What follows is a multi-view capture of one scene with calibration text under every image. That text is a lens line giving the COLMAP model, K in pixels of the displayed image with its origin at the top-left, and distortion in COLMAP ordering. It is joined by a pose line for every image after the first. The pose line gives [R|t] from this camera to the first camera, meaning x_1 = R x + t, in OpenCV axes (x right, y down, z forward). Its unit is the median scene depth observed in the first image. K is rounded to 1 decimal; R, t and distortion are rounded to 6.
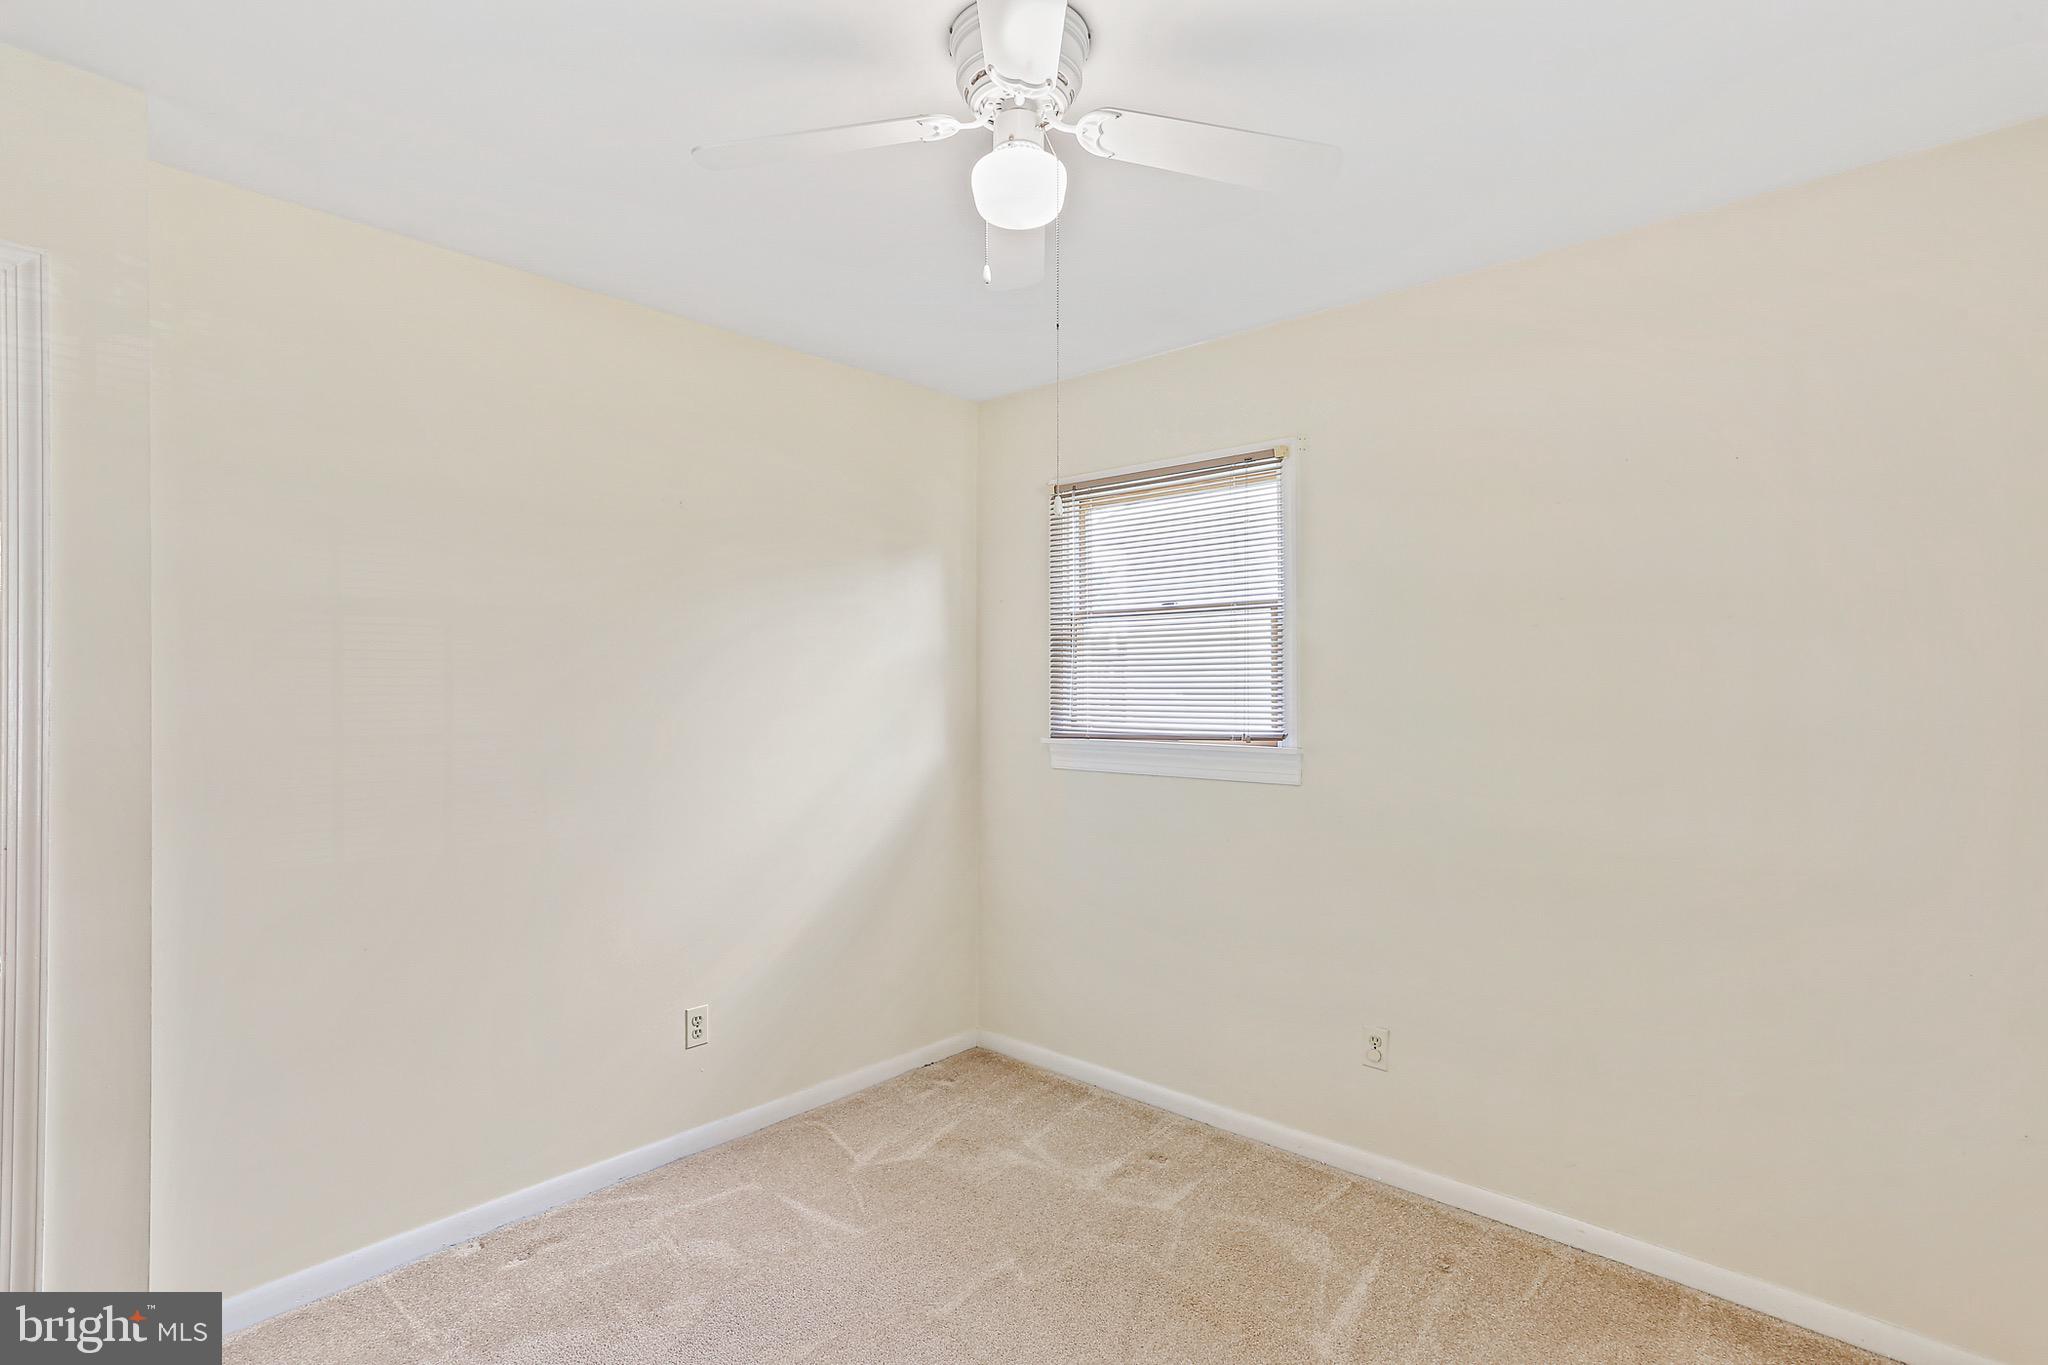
lens RADIAL K [[1004.9, 0, 1019.7], [0, 1004.9, 663.2], [0, 0, 1]] dist [-0.016266, 0.011723]
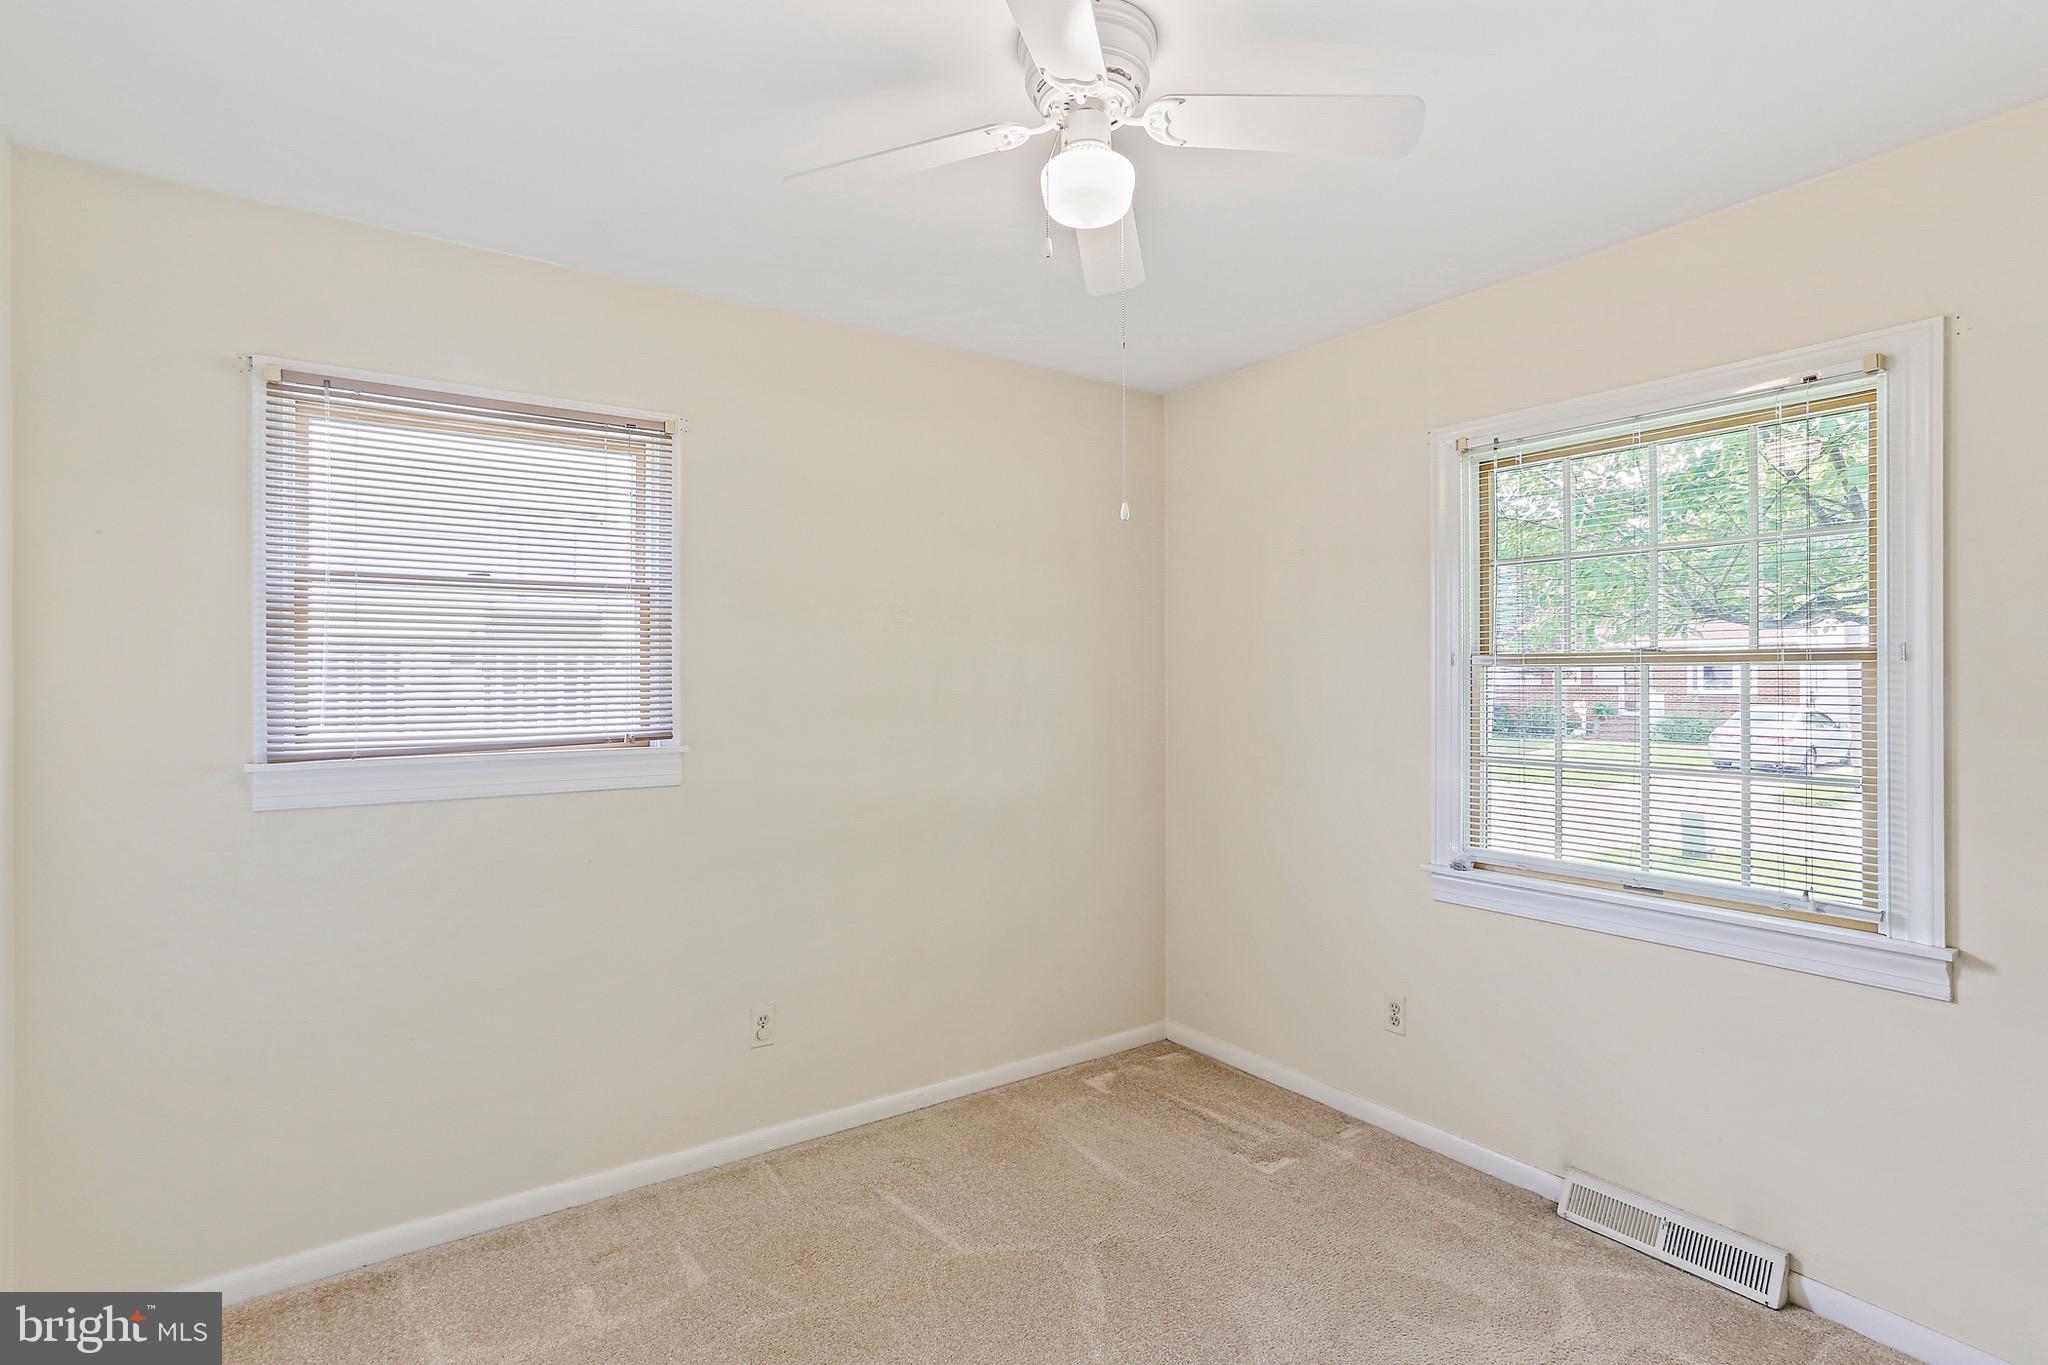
lens RADIAL K [[1004.9, 0, 1019.7], [0, 1004.9, 663.2], [0, 0, 1]] dist [-0.016266, 0.011723]
pose [[0.224508, 0.018572, 0.974295, -0.542147], [-0.013879, 0.999778, -0.015860, 0.016424], [-0.974374, -0.009961, 0.224715, 0.452856]]
